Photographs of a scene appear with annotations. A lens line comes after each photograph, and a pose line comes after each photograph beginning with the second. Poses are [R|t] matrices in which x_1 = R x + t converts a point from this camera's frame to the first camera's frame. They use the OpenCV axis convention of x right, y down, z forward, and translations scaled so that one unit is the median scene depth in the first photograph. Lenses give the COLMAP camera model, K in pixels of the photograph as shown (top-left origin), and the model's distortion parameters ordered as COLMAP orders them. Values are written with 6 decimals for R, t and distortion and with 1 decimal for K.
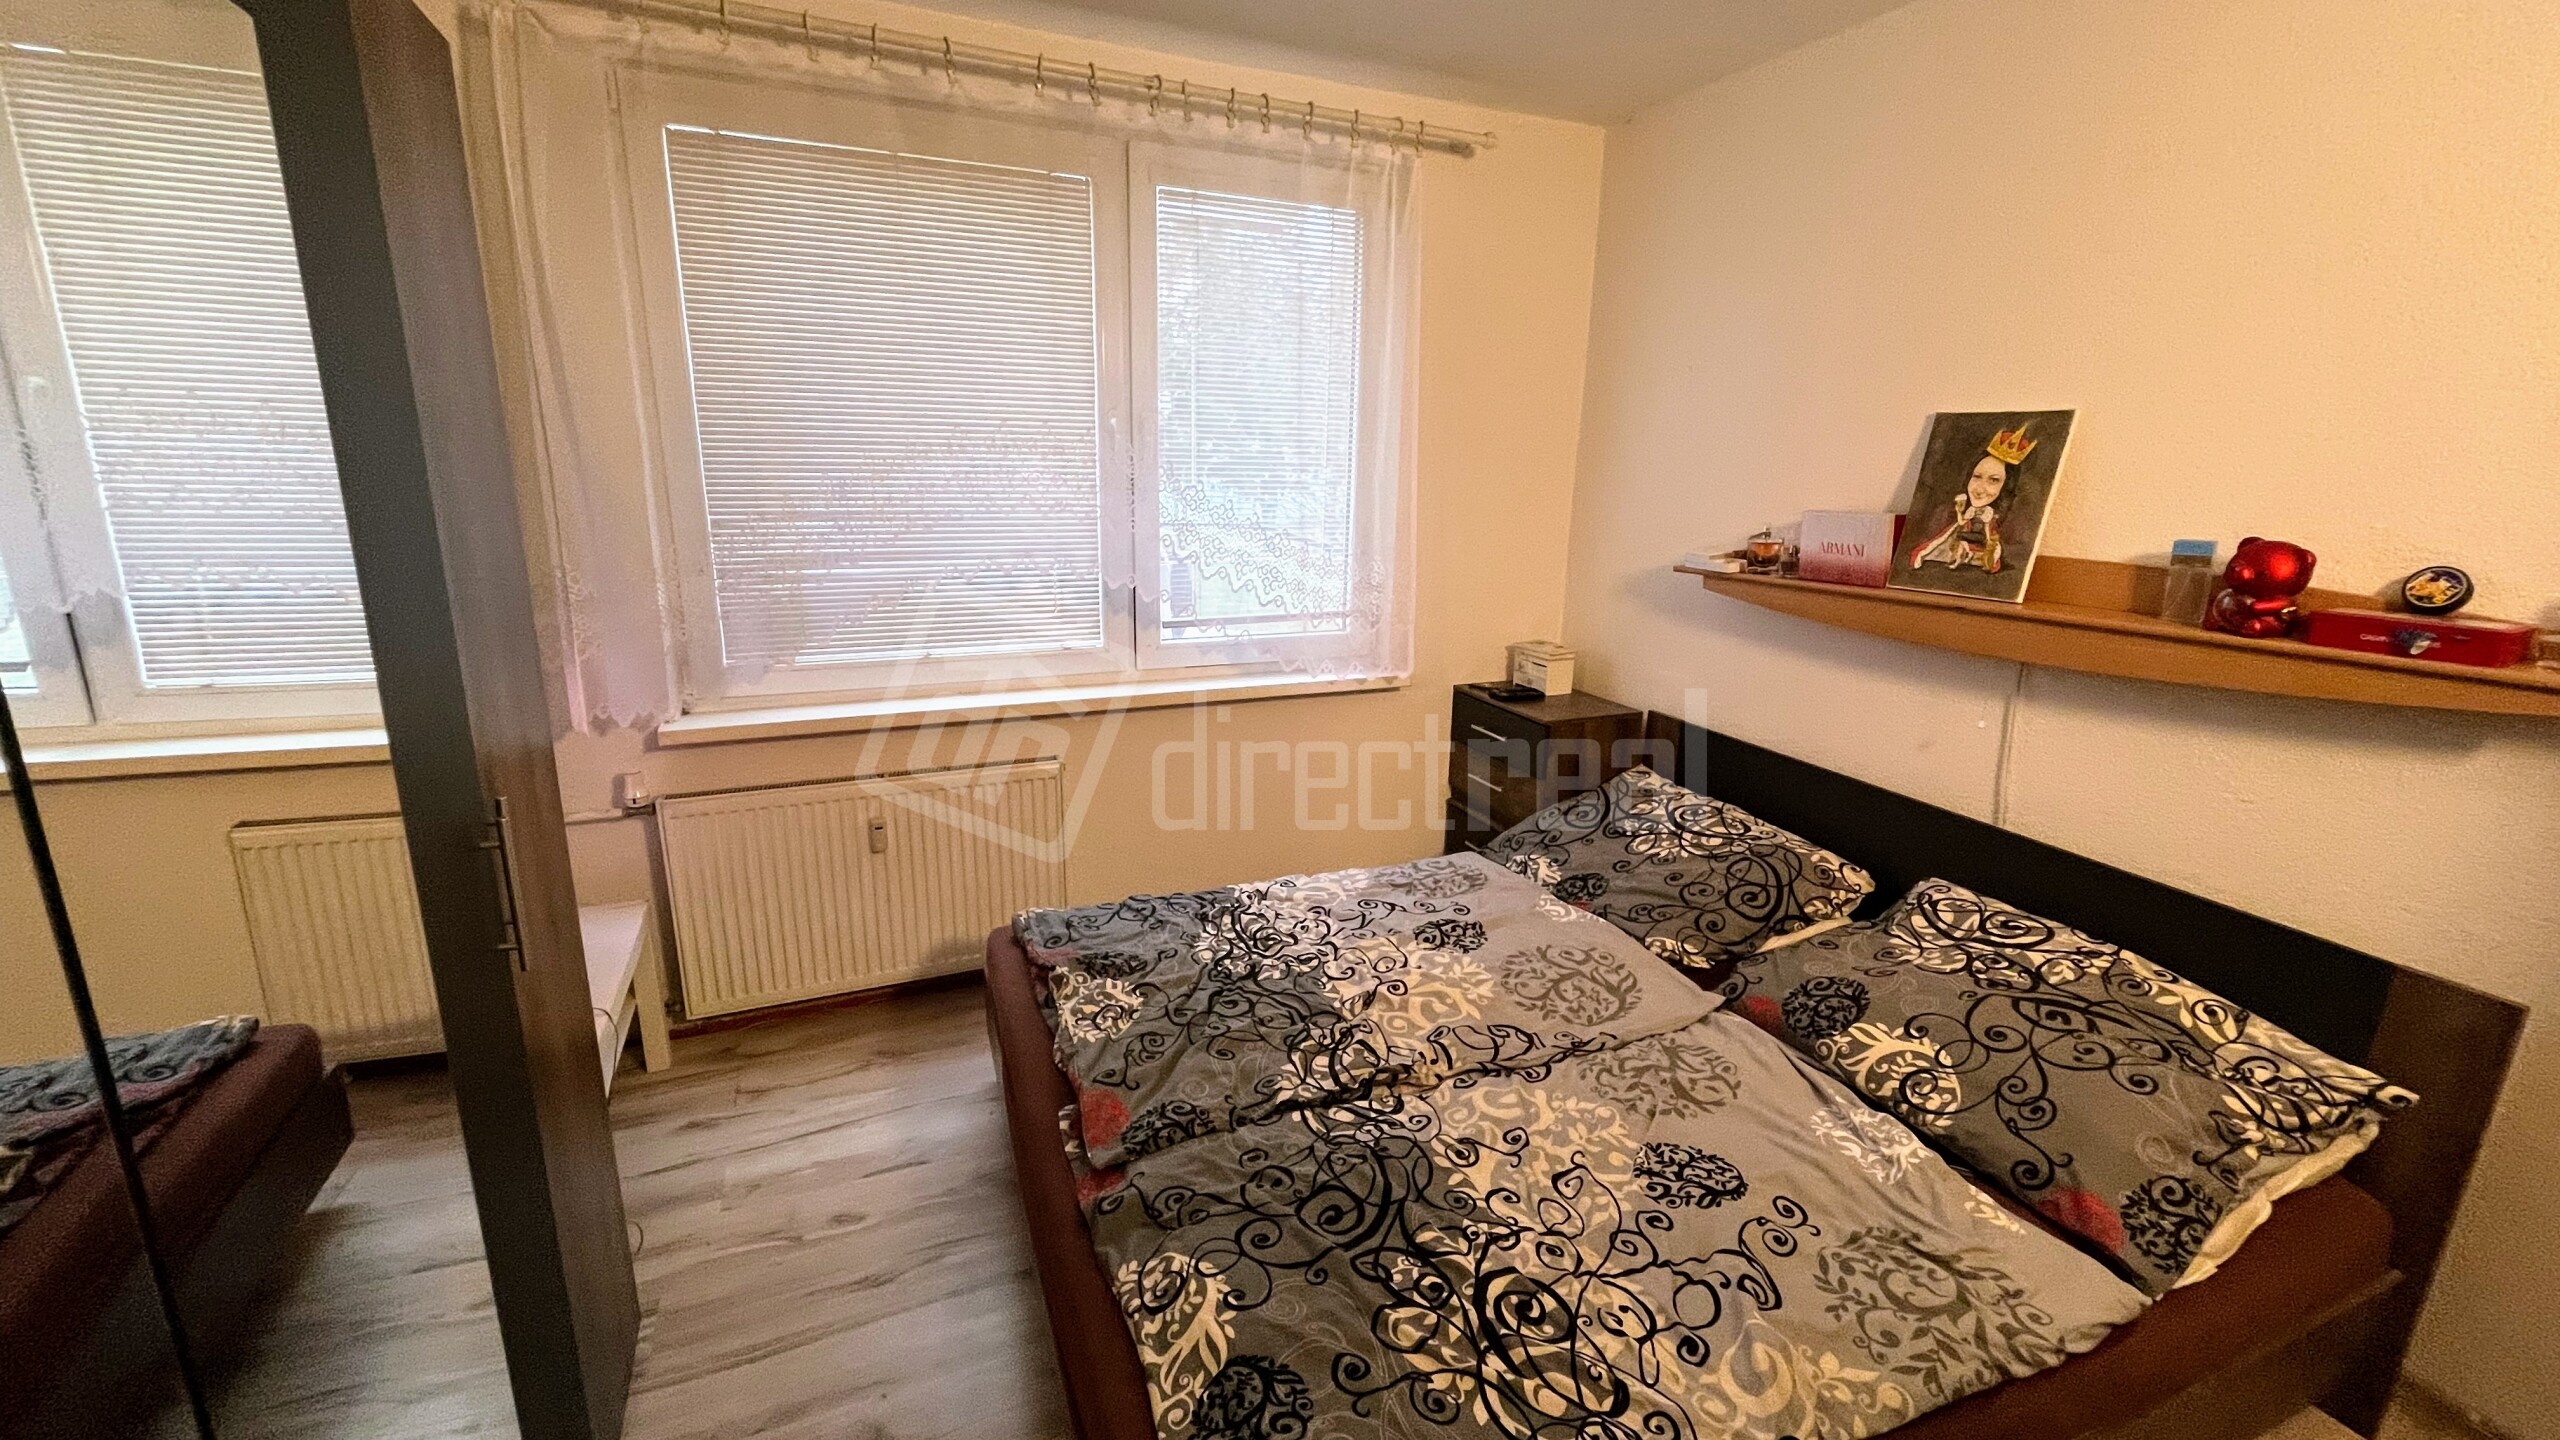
lens RADIAL K [[1049.5, 0, 1284.4], [0, 1049.5, 718.9], [0, 0, 1]] dist [0.011530, -0.000017]
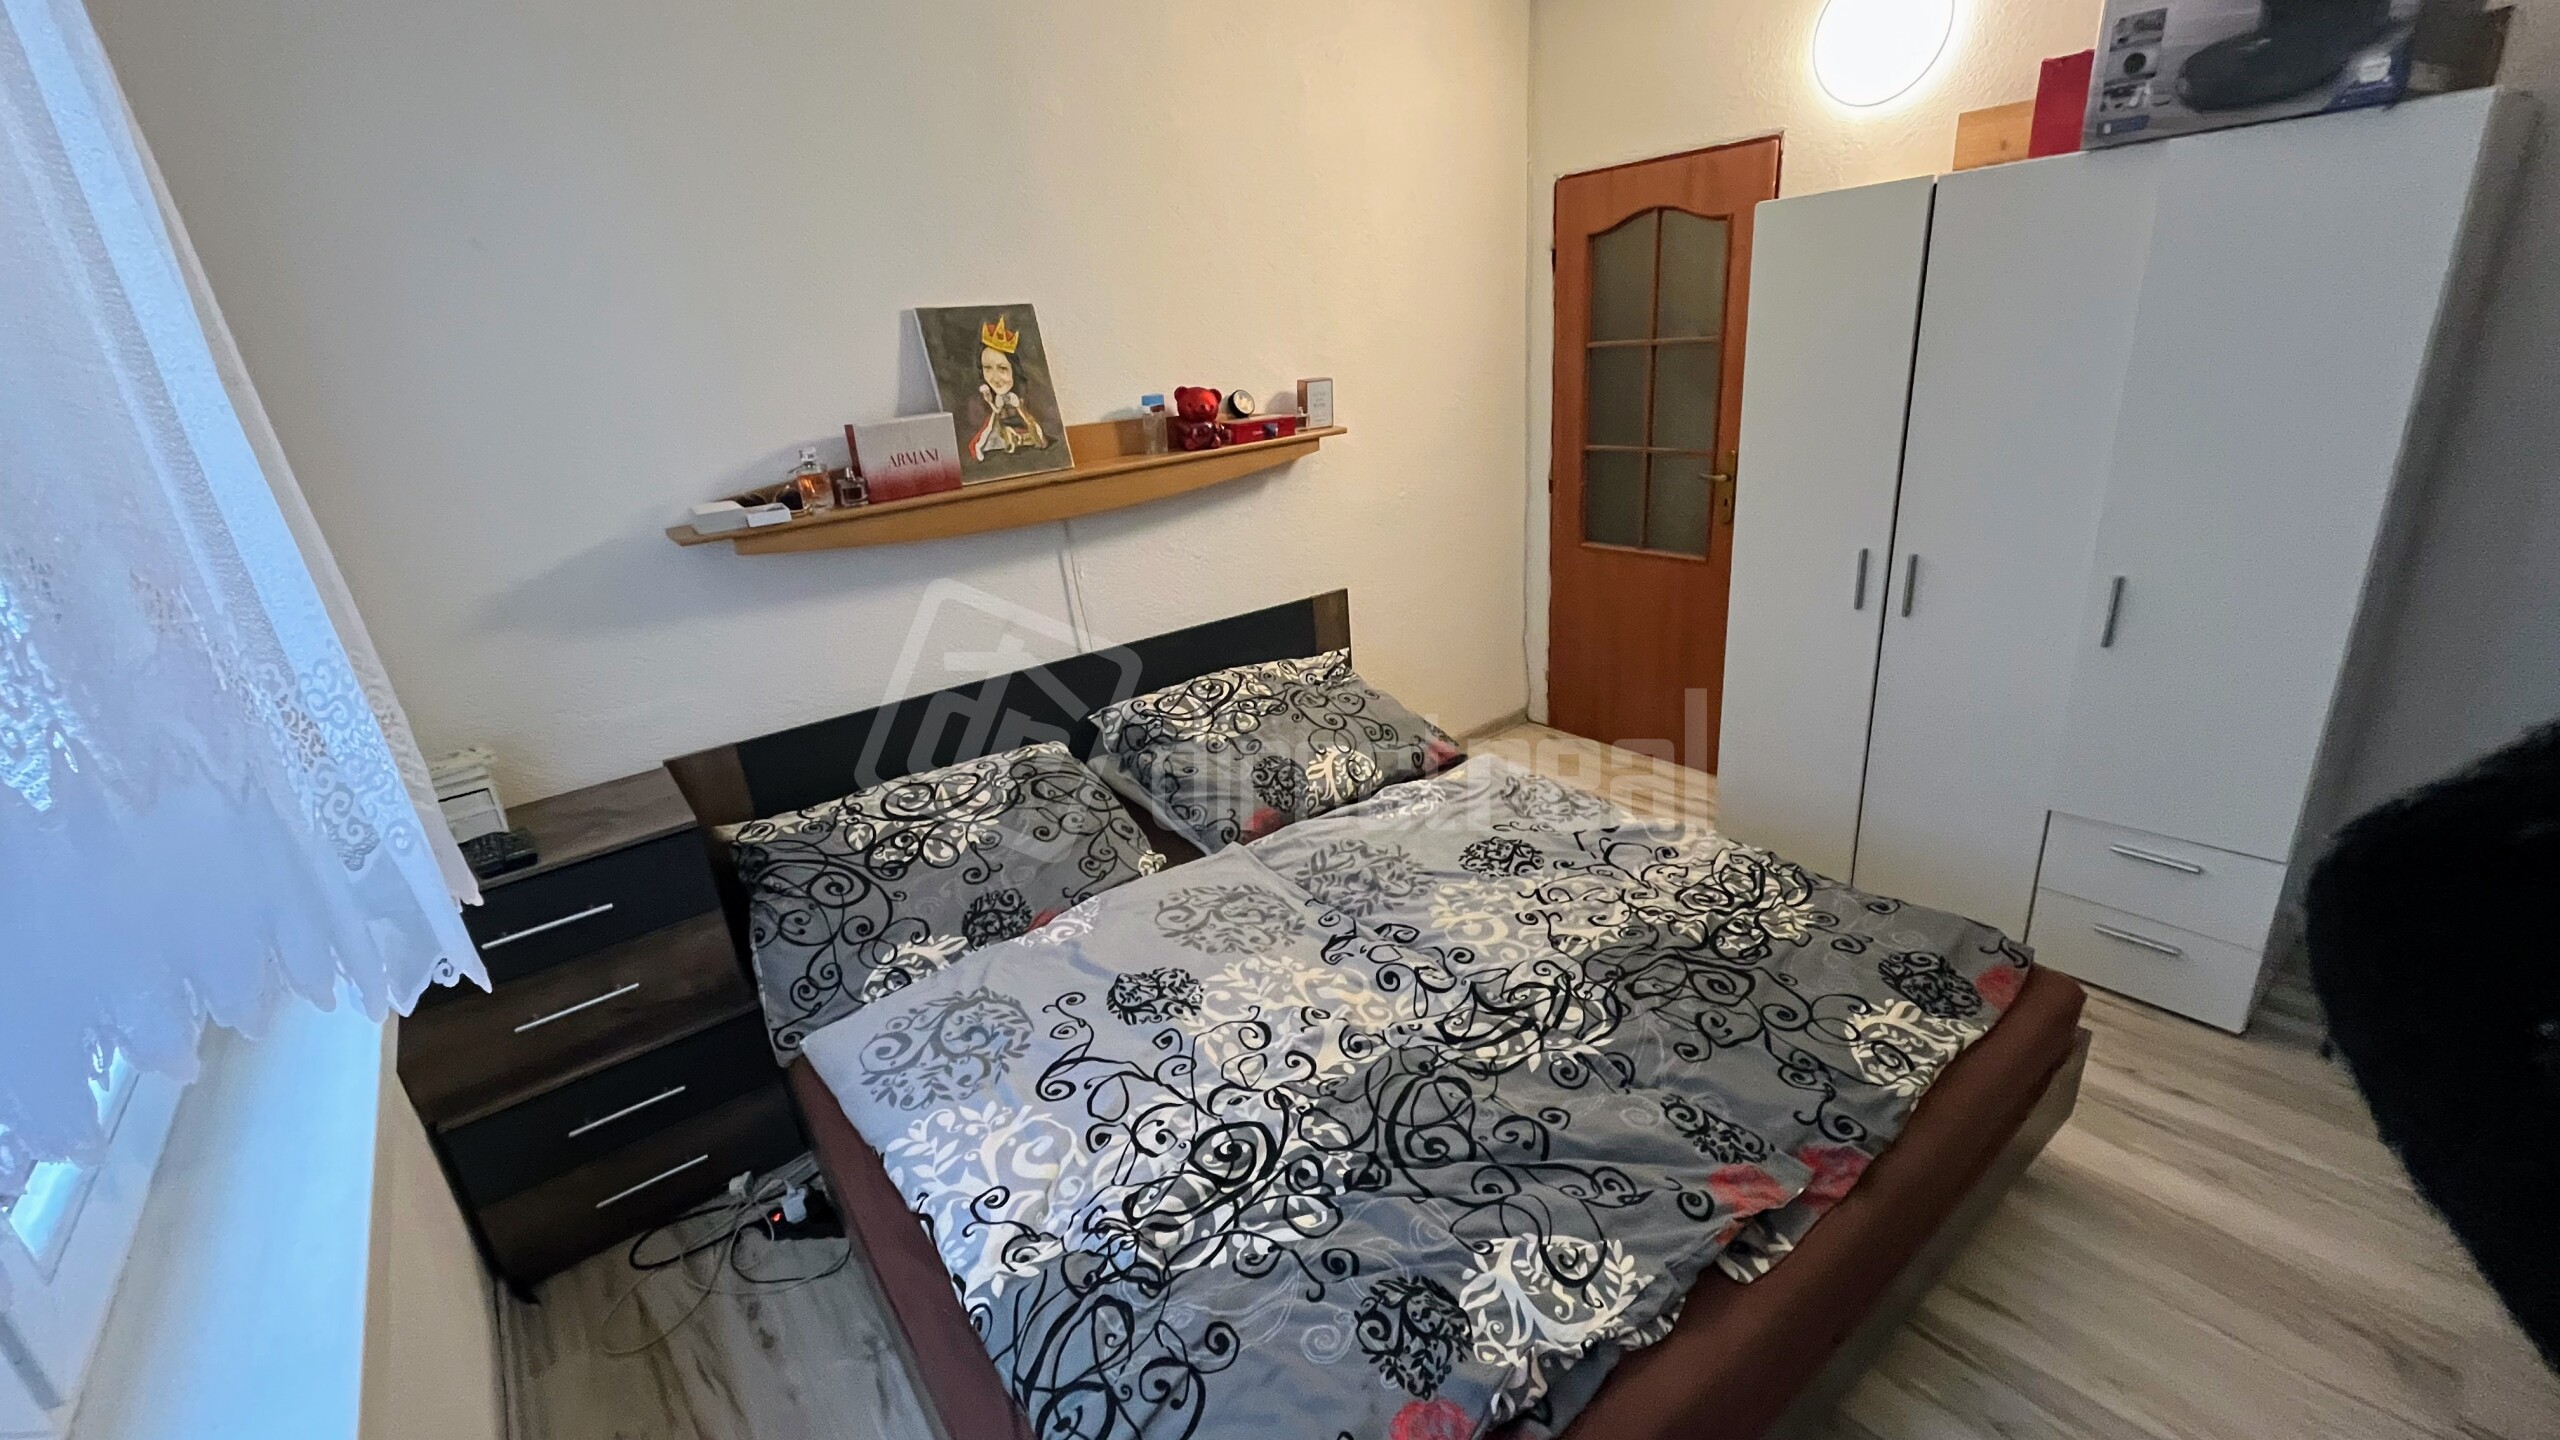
lens RADIAL K [[1049.5, 0, 1280.7], [0, 1049.5, 720.6], [0, 0, 1]] dist [0.011530, -0.000017]
pose [[-0.275394, -0.332623, 0.901953, -0.556635], [0.300762, 0.861322, 0.409471, -0.286084], [-0.913072, 0.384040, -0.137162, 1.078851]]
